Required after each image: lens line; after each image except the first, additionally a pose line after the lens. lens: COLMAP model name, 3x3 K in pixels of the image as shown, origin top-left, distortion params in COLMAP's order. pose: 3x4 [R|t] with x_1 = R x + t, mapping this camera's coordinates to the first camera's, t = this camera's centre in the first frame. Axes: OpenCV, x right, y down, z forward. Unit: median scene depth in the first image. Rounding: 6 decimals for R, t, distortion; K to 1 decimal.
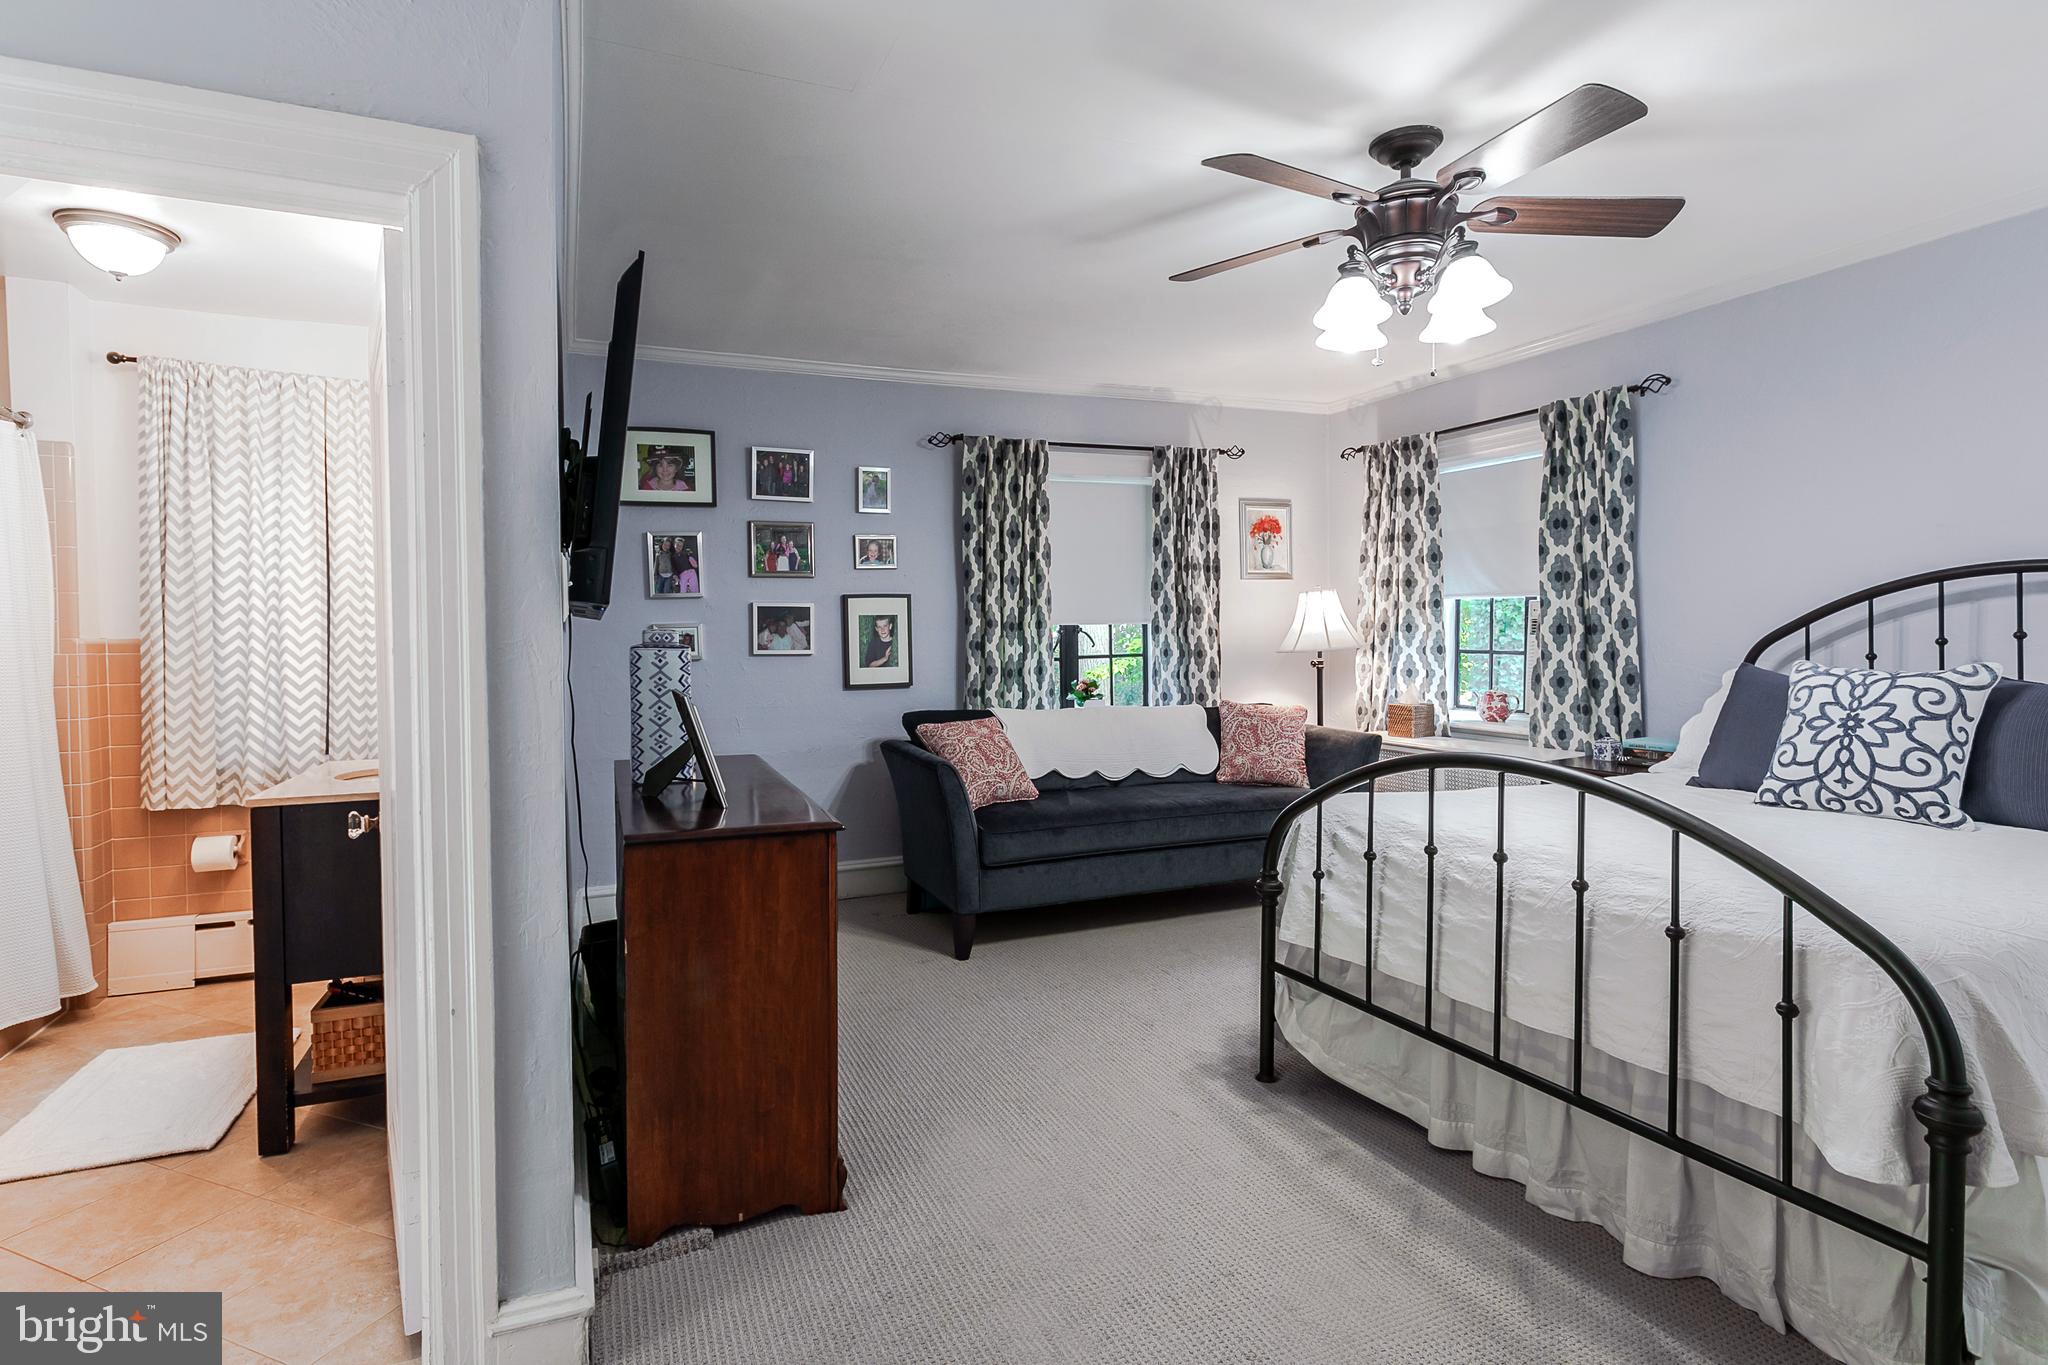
lens RADIAL K [[1028.2, 0, 975.7], [0, 1028.2, 665.0], [0, 0, 1]] dist [0.000002, 0.000783]
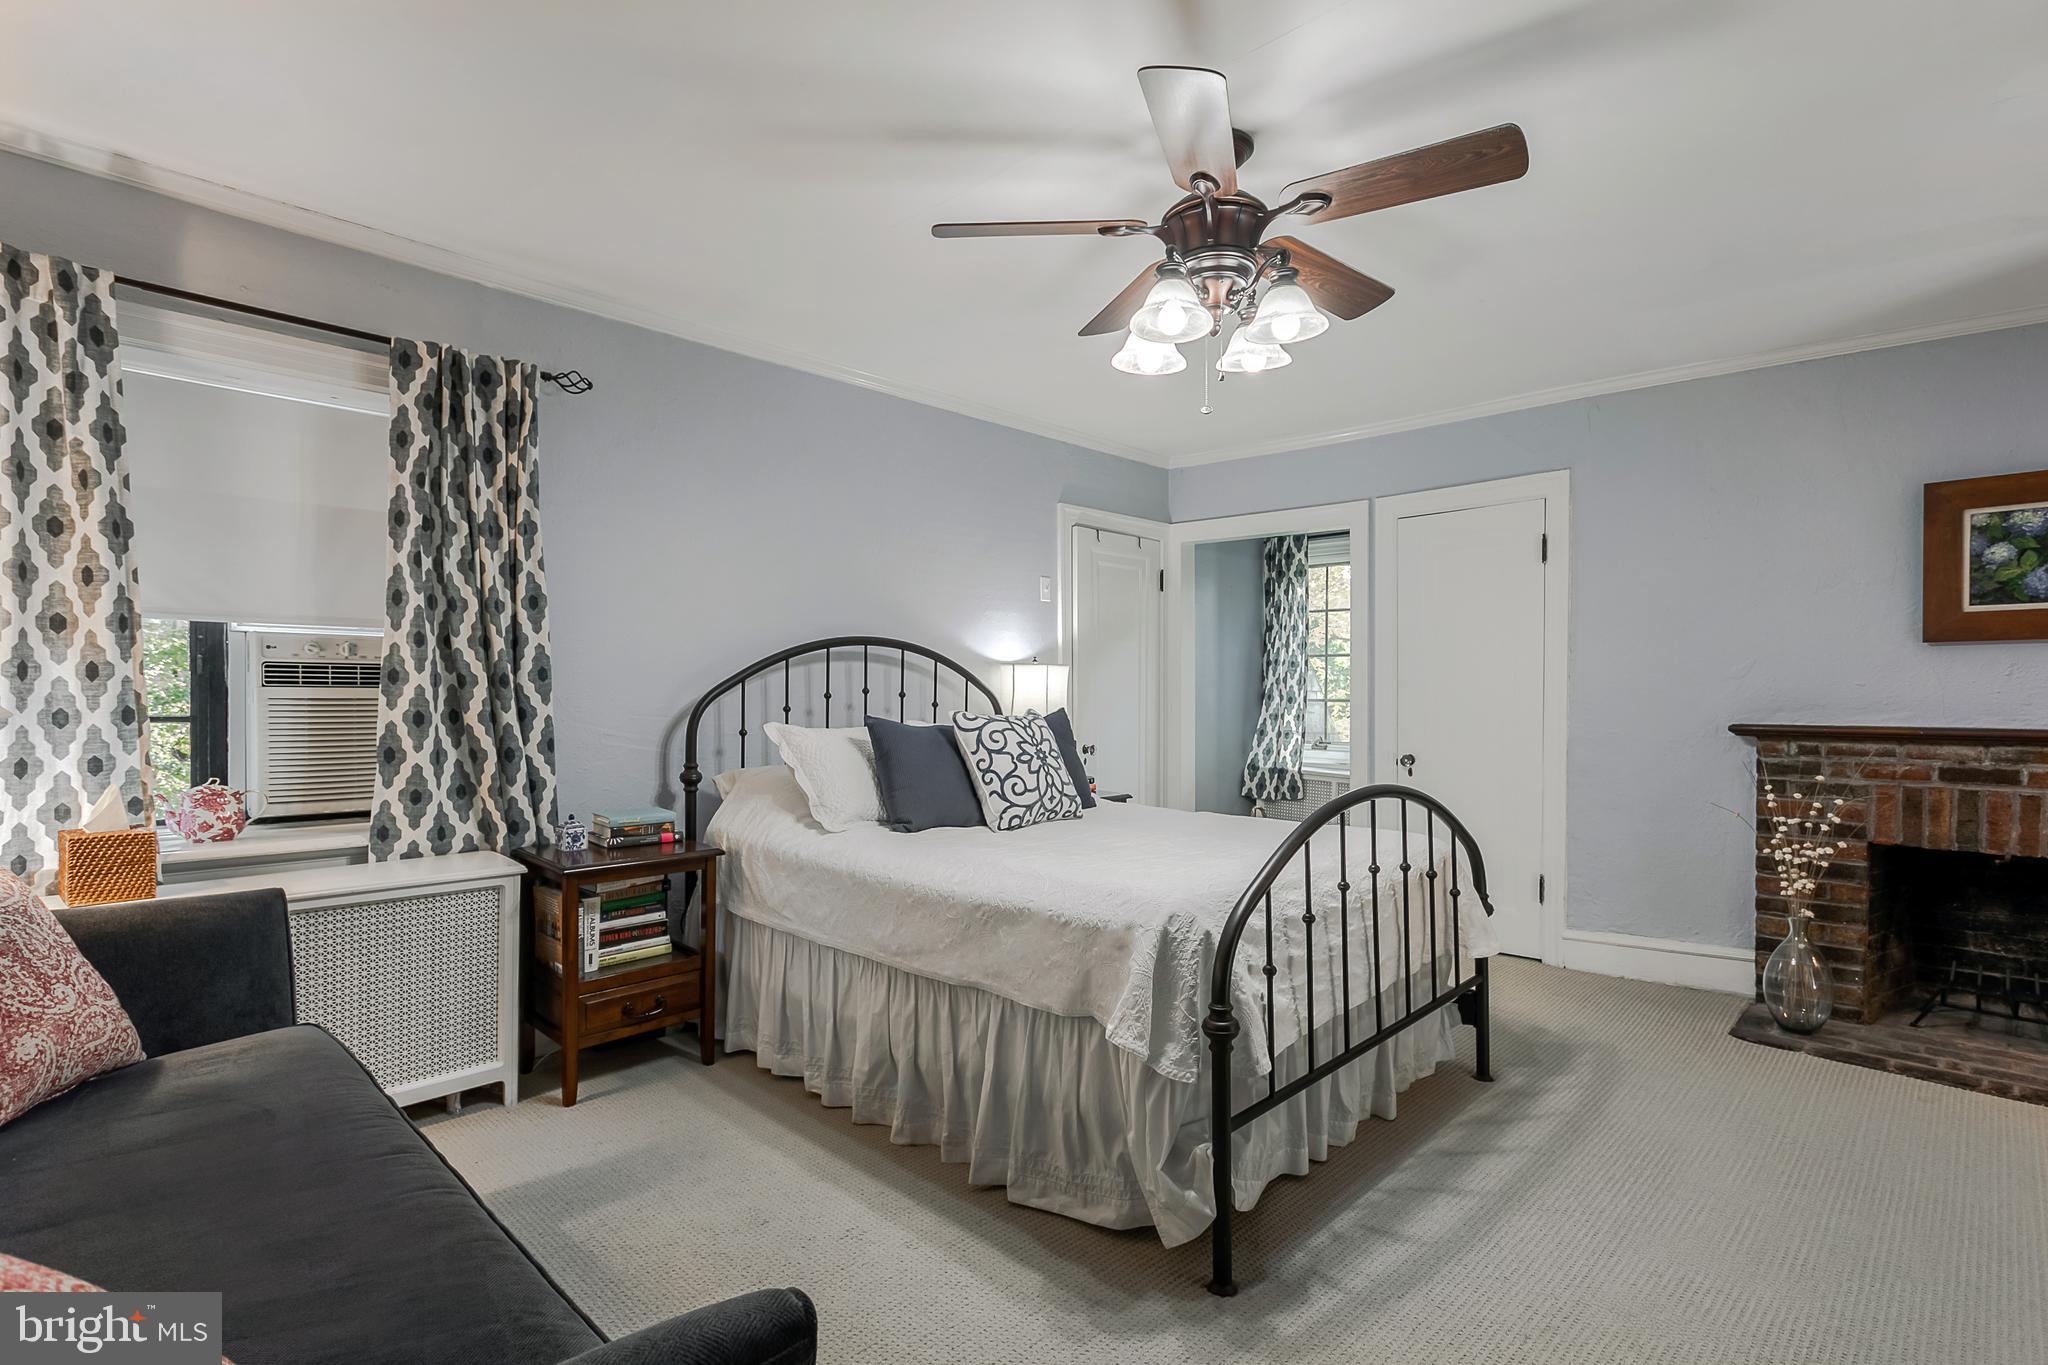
lens RADIAL K [[1012.5, 0, 1030.5], [0, 1012.5, 703.7], [0, 0, 1]] dist [0.005690, 0.000881]
pose [[-0.416300, -0.006589, 0.909203, -0.232123], [0.026073, 0.999476, 0.019181, -0.024532], [-0.908853, 0.031691, -0.415911, 1.035692]]
